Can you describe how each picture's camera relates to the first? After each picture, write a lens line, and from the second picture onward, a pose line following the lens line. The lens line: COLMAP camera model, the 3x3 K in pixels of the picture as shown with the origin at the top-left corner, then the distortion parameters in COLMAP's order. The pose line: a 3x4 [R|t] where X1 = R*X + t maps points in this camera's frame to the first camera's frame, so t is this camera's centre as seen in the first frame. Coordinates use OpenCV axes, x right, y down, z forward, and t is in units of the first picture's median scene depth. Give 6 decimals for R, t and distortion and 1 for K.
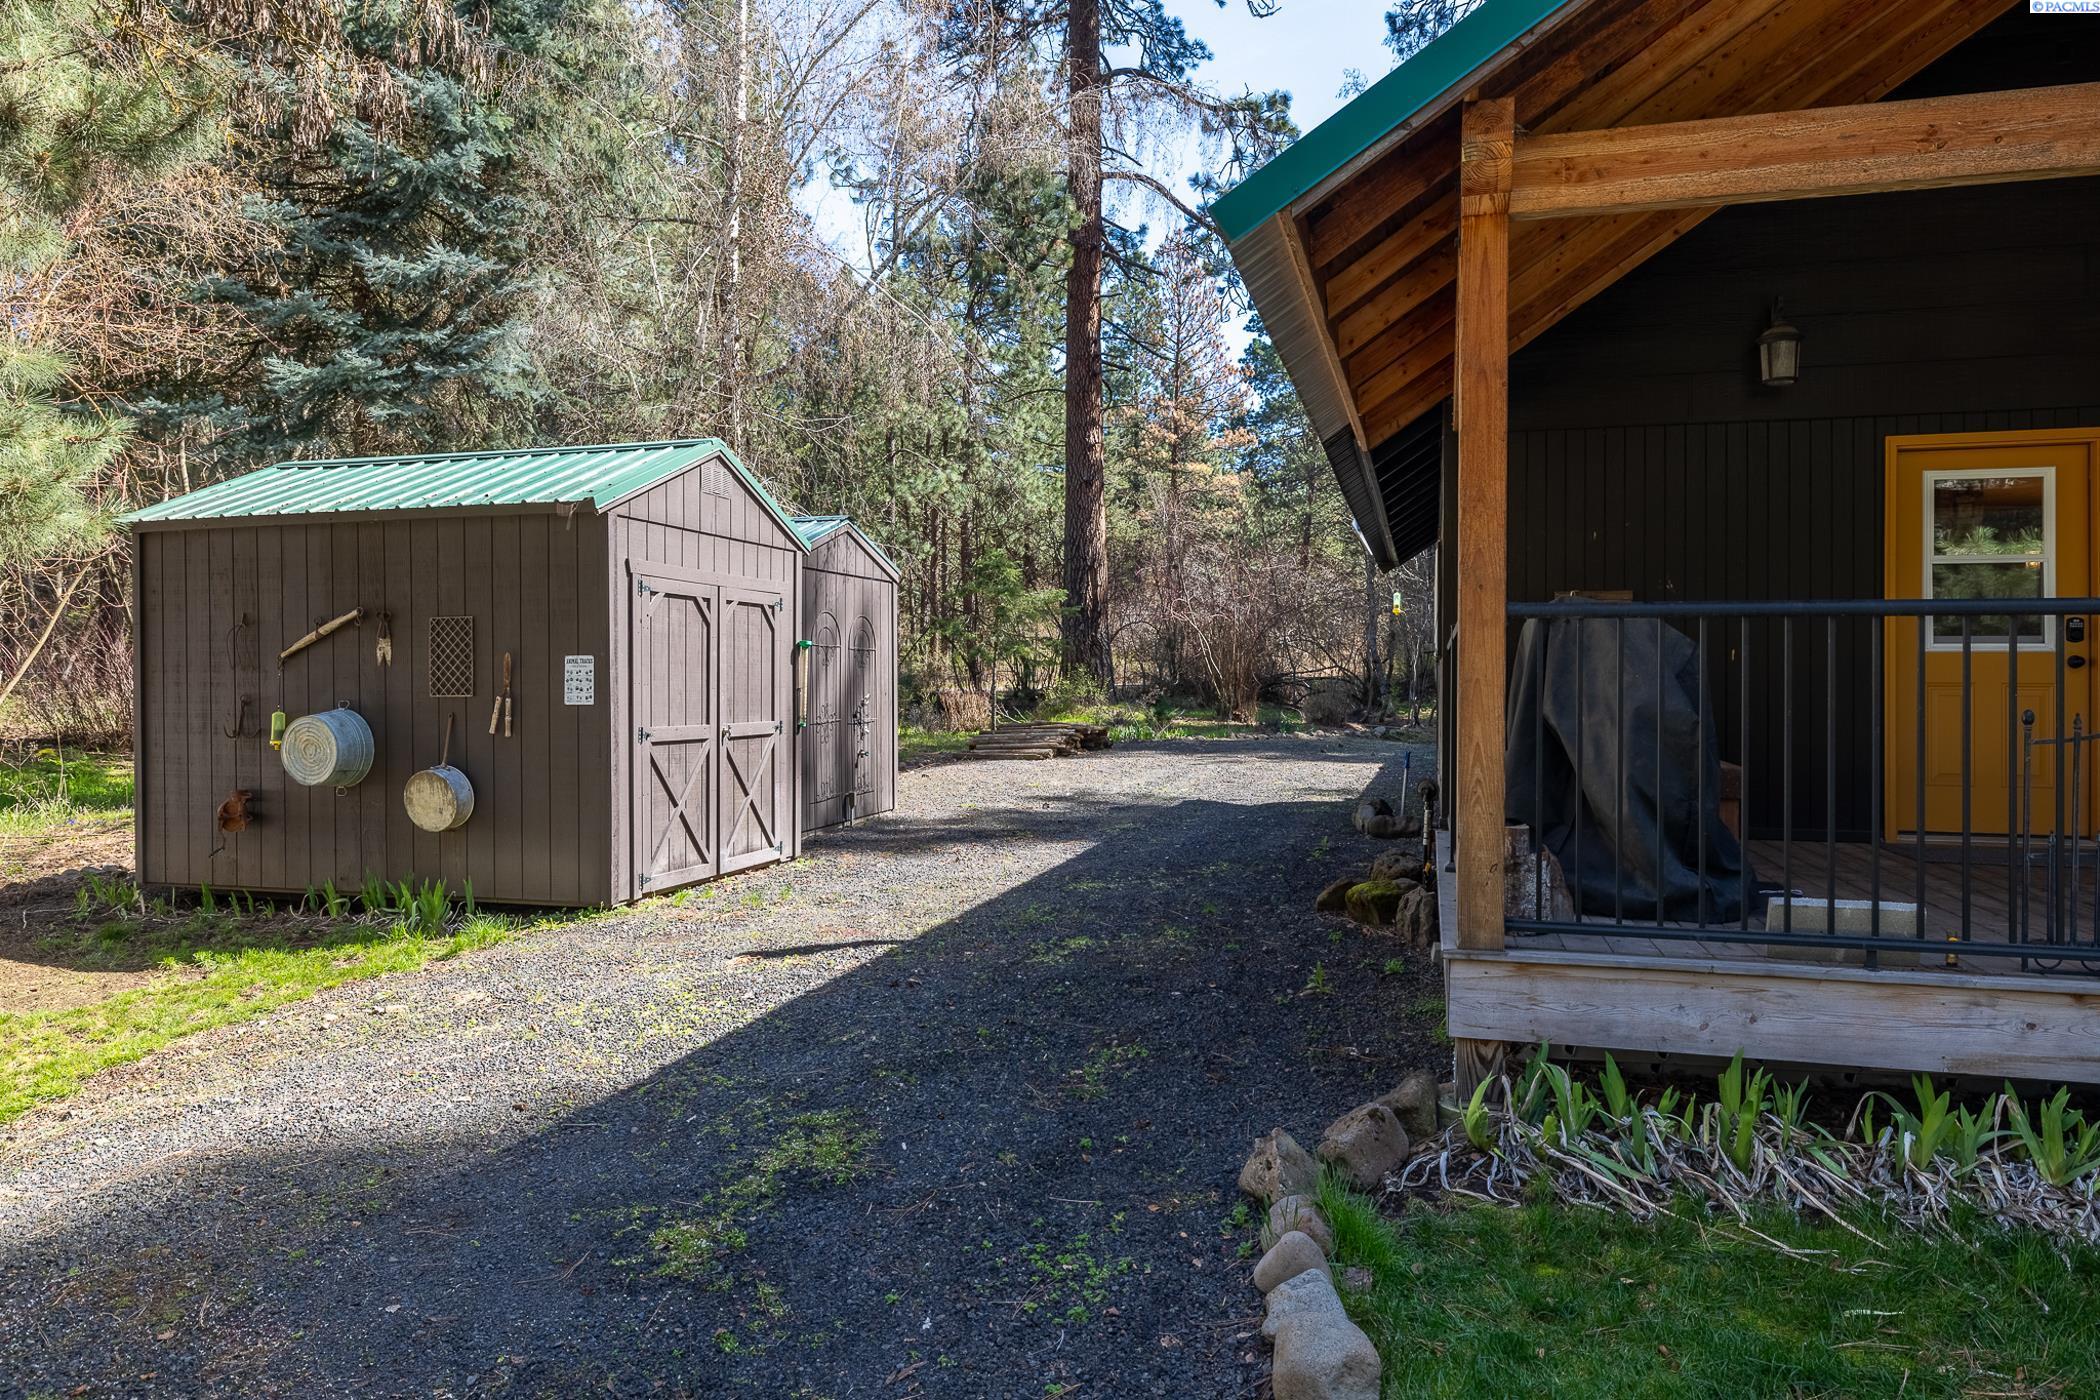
lens RADIAL K [[1369.7, 0, 1047.3], [0, 1369.7, 687.6], [0, 0, 1]] dist [-0.003138, 0.001550]
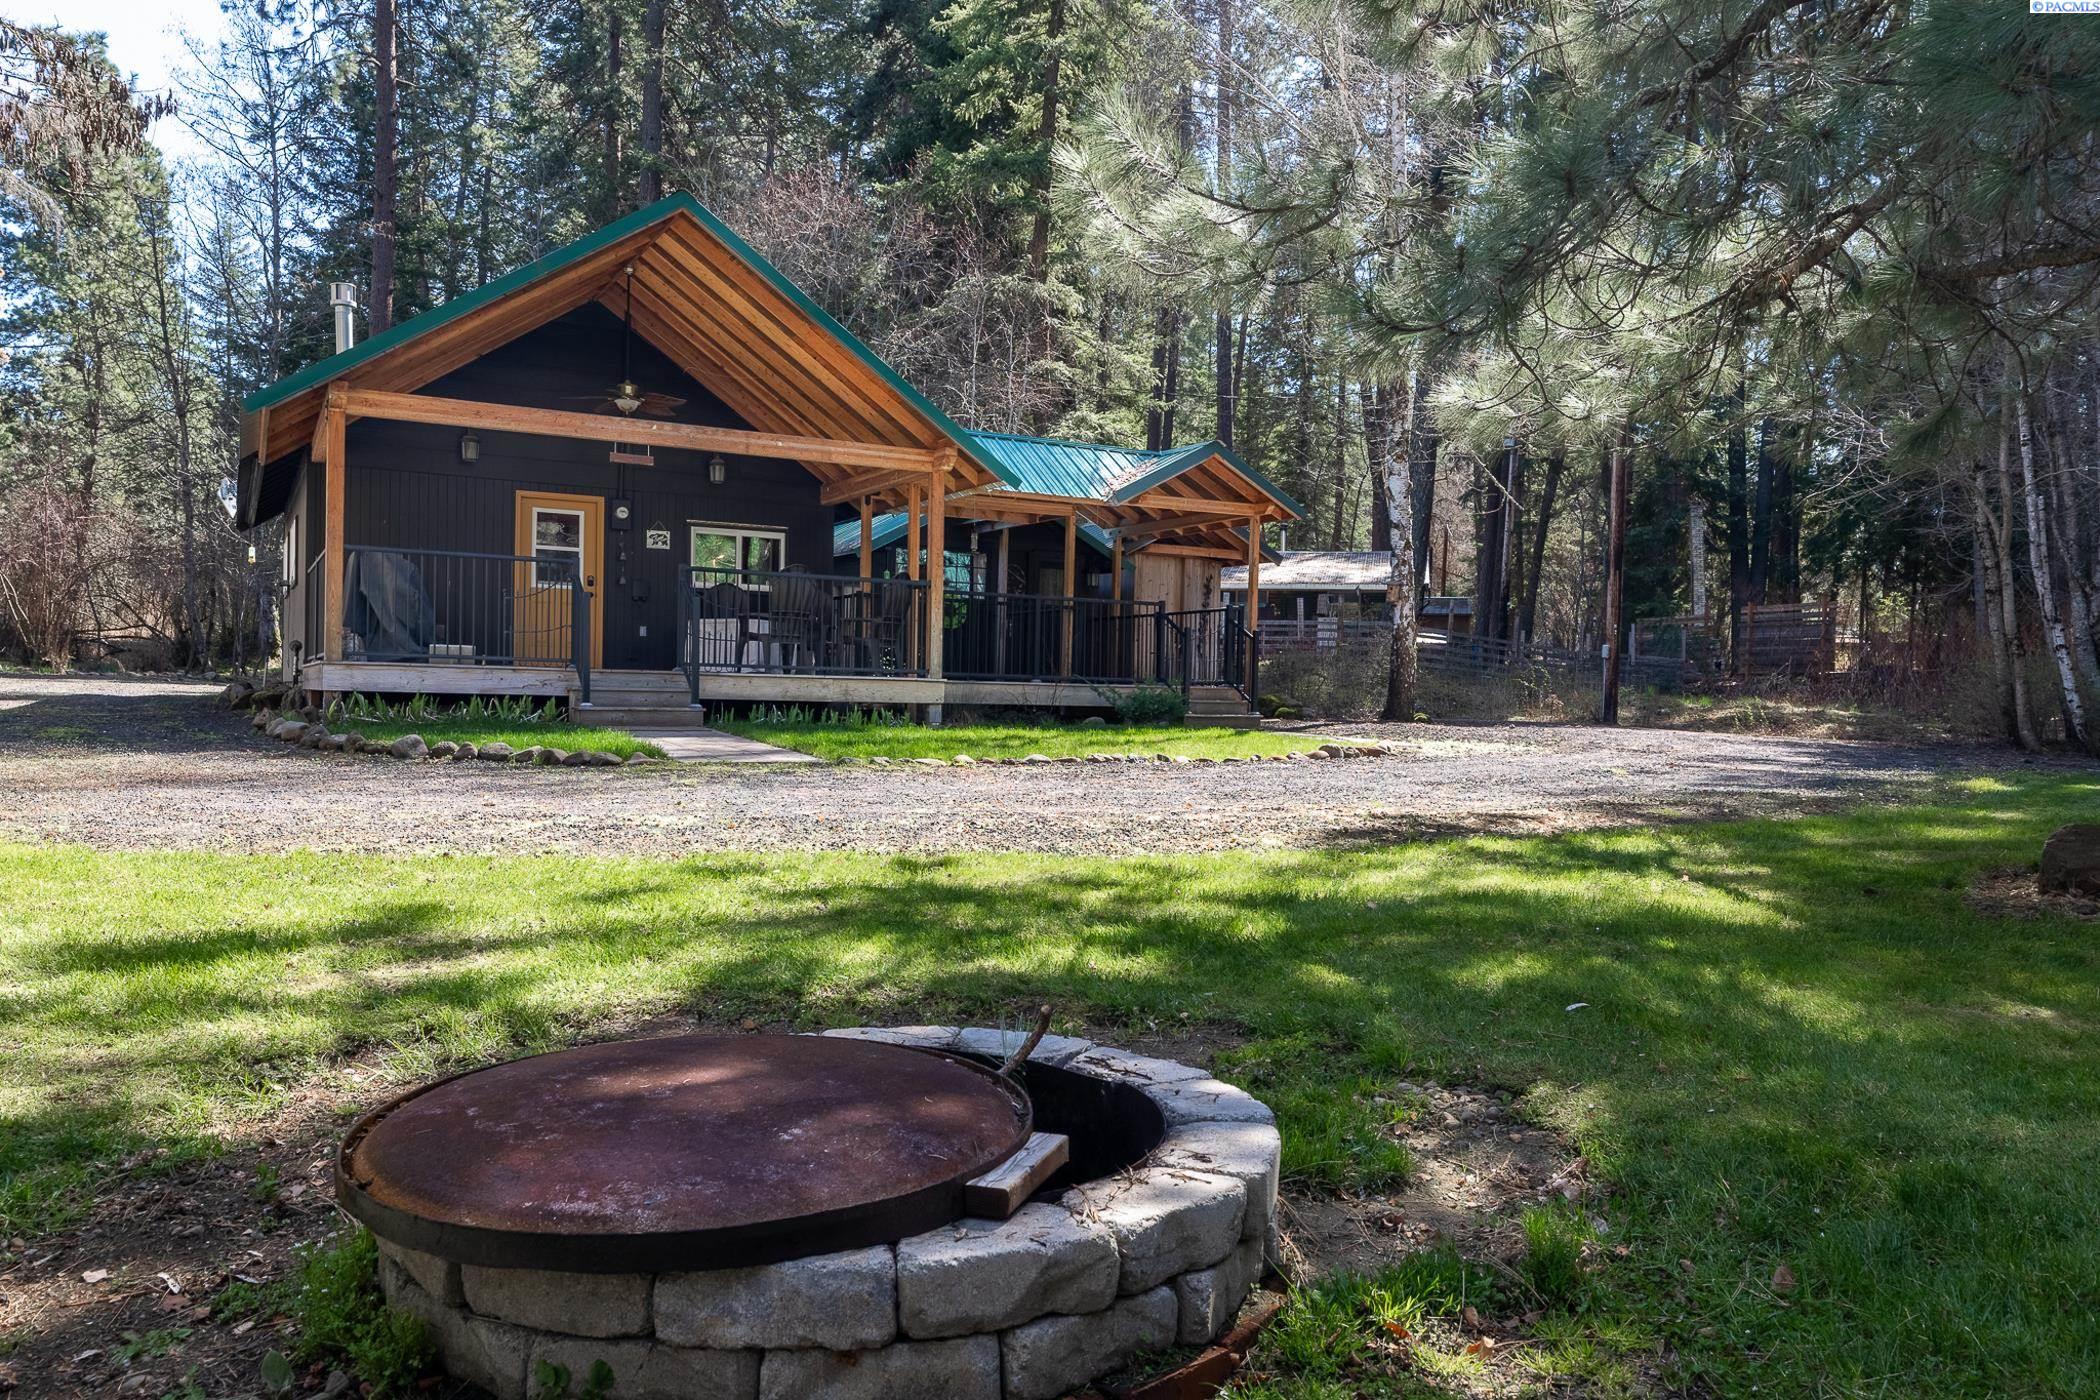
lens RADIAL K [[1576.0, 0, 1057.4], [0, 1576.0, 753.9], [0, 0, 1]] dist [-0.007395, 0.001780]
pose [[0.725924, -0.007199, 0.687738, -0.535555], [-0.021365, 0.999227, 0.033012, 0.149093], [-0.687443, -0.038658, 0.725208, -1.536779]]
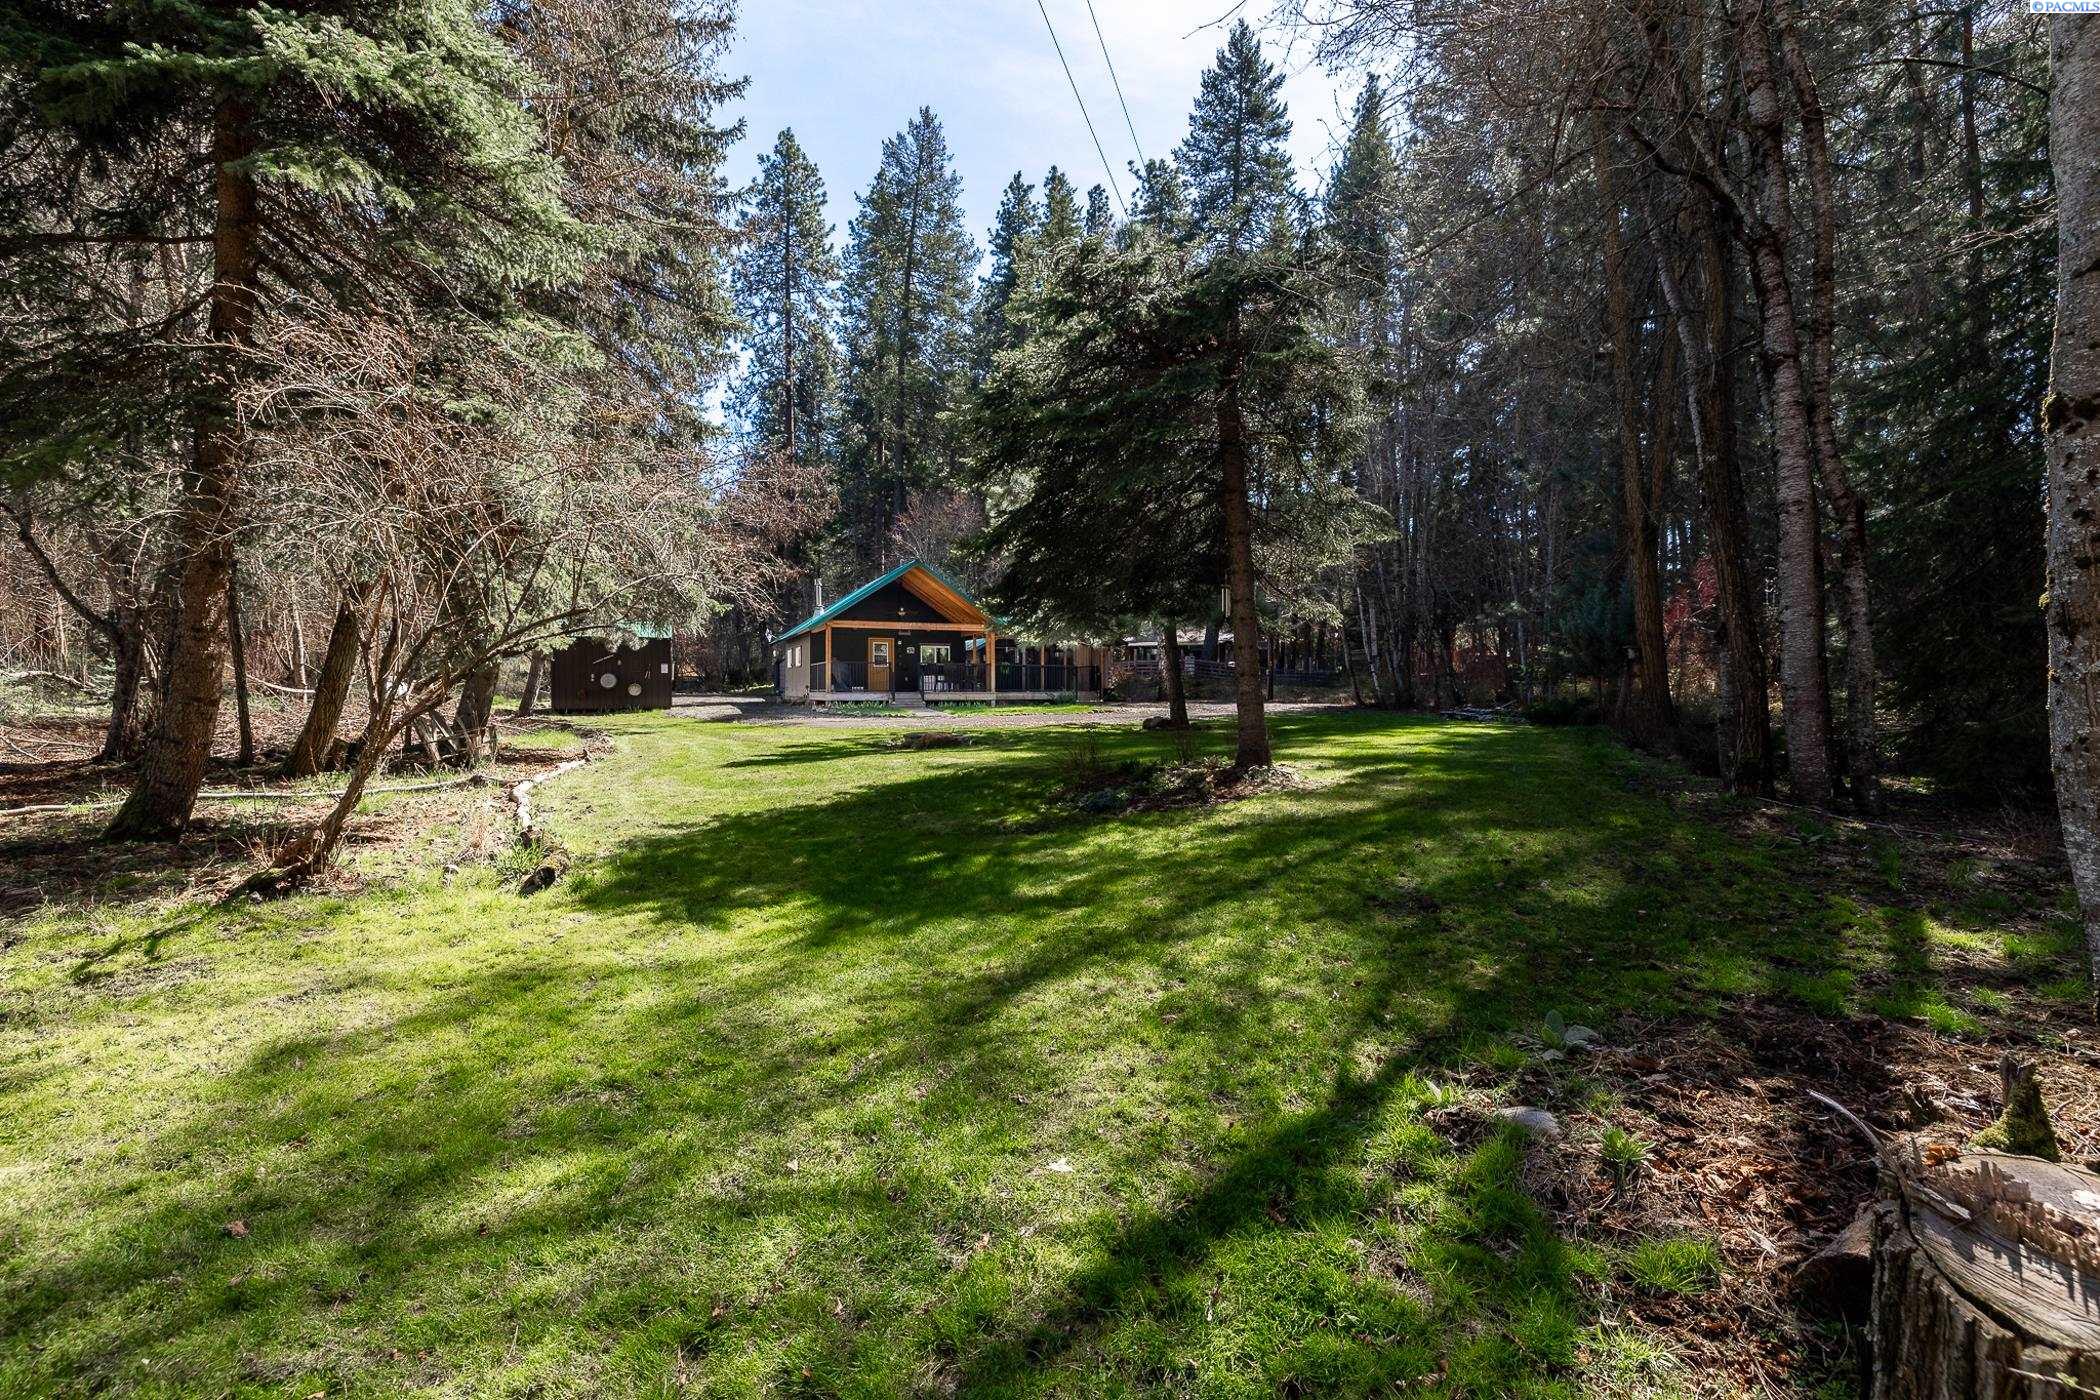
lens RADIAL K [[935.6, 0, 1053.8], [0, 935.6, 697.1], [0, 0, 1]] dist [0.000809, 0.000092]
pose [[0.782280, -0.006415, 0.622894, -1.796399], [0.002223, 0.999969, 0.007506, 0.105161], [-0.622924, -0.004487, 0.782270, -3.666073]]
